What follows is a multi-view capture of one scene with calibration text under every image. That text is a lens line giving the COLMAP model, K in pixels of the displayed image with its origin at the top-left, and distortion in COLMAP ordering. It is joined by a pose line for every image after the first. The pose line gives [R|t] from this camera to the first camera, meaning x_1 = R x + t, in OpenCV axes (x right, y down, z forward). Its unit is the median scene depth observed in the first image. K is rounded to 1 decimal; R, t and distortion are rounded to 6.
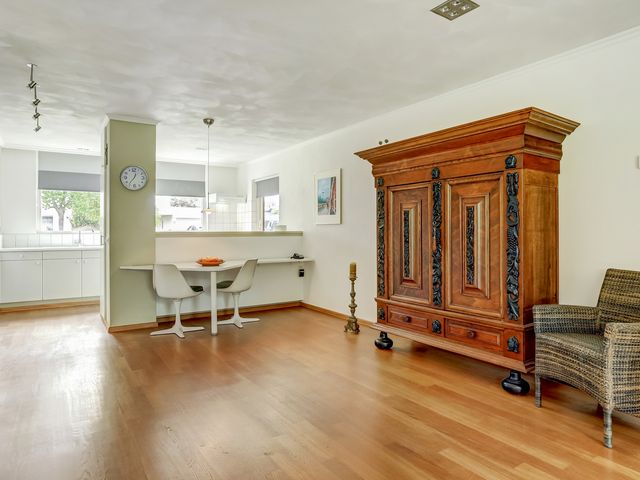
lens RADIAL K [[408.2, 0, 320.3], [0, 408.2, 229.2], [0, 0, 1]] dist [-0.055598, 0.047753]
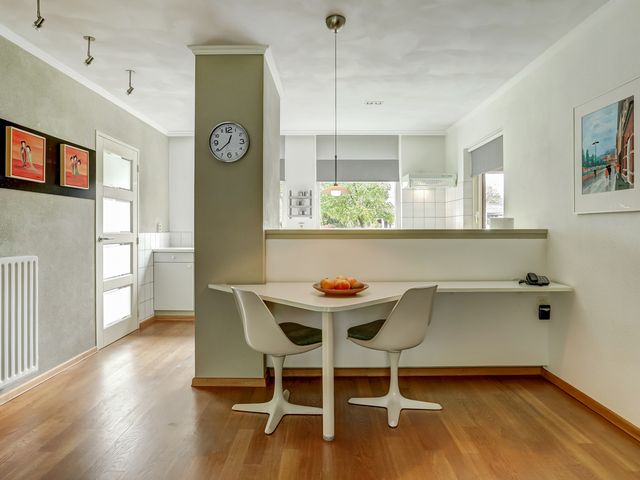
lens RADIAL K [[408.2, 0, 320.3], [0, 408.2, 229.2], [0, 0, 1]] dist [-0.055598, 0.047753]
pose [[0.827741, 0.001111, -0.561109, 0.003943], [0.001321, 0.999991, 0.003929, 0.003083], [0.561108, -0.003993, 0.827733, 0.474238]]
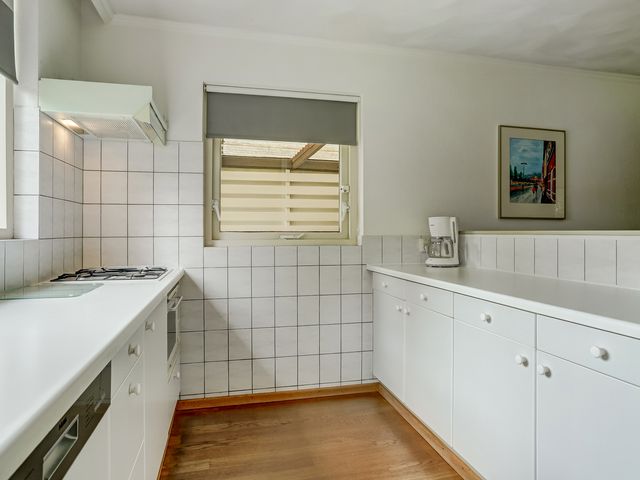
lens RADIAL K [[408.2, 0, 320.3], [0, 408.2, 229.2], [0, 0, 1]] dist [-0.055598, 0.047753]
pose [[0.349442, 0.008902, 0.936916, -0.621726], [-0.004974, 0.999958, -0.007646, 0.007713], [-0.936945, -0.001989, 0.349471, 1.080670]]
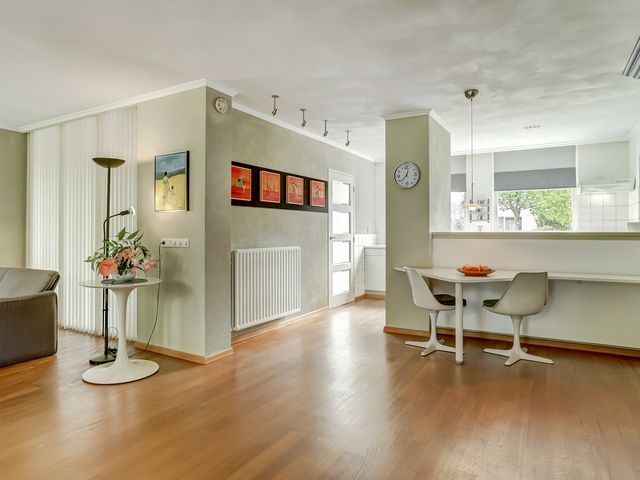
lens RADIAL K [[408.2, 0, 320.3], [0, 408.2, 229.2], [0, 0, 1]] dist [-0.055598, 0.047753]
pose [[0.443026, -0.002507, -0.896505, 0.260687], [0.002270, 0.999996, -0.001674, 0.000776], [0.896506, -0.001294, 0.443030, 0.330178]]
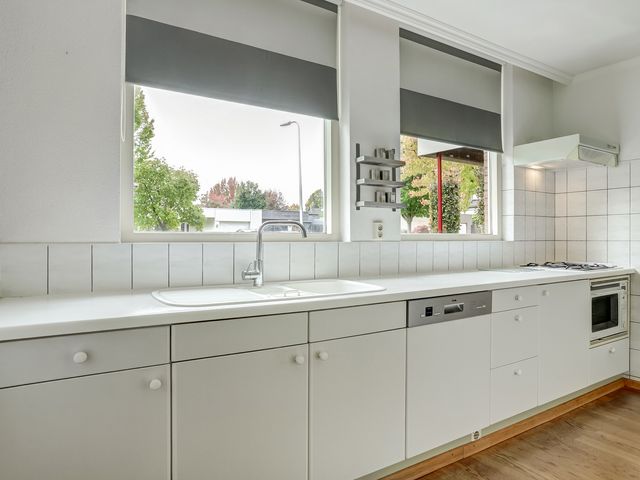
lens RADIAL K [[395.4, 0, 319.7], [0, 395.4, 236.9], [0, 0, 1]] dist [-0.003075, -0.000339]
pose [[0.998751, 0.006669, -0.049515, -0.637788], [-0.006363, 0.999960, 0.006322, 0.007005], [0.049555, -0.005999, 0.998753, 0.843408]]
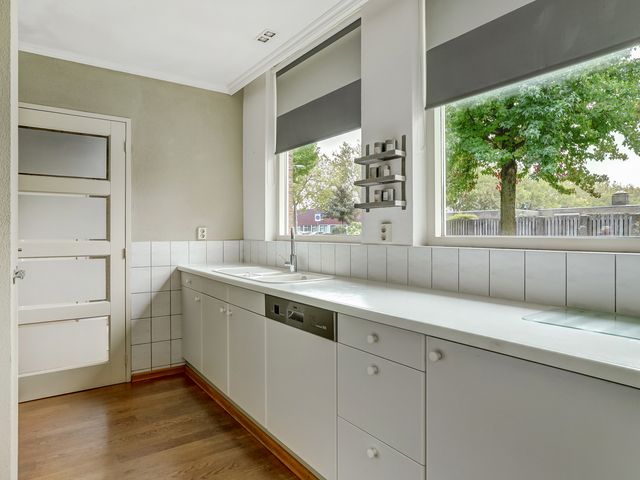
lens RADIAL K [[408.2, 0, 320.3], [0, 408.2, 229.2], [0, 0, 1]] dist [-0.055598, 0.047753]
pose [[0.018093, -0.000321, -0.999836, -0.202045], [0.008176, 0.999967, -0.000173, -0.001531], [0.999803, -0.008172, 0.018095, 1.203794]]
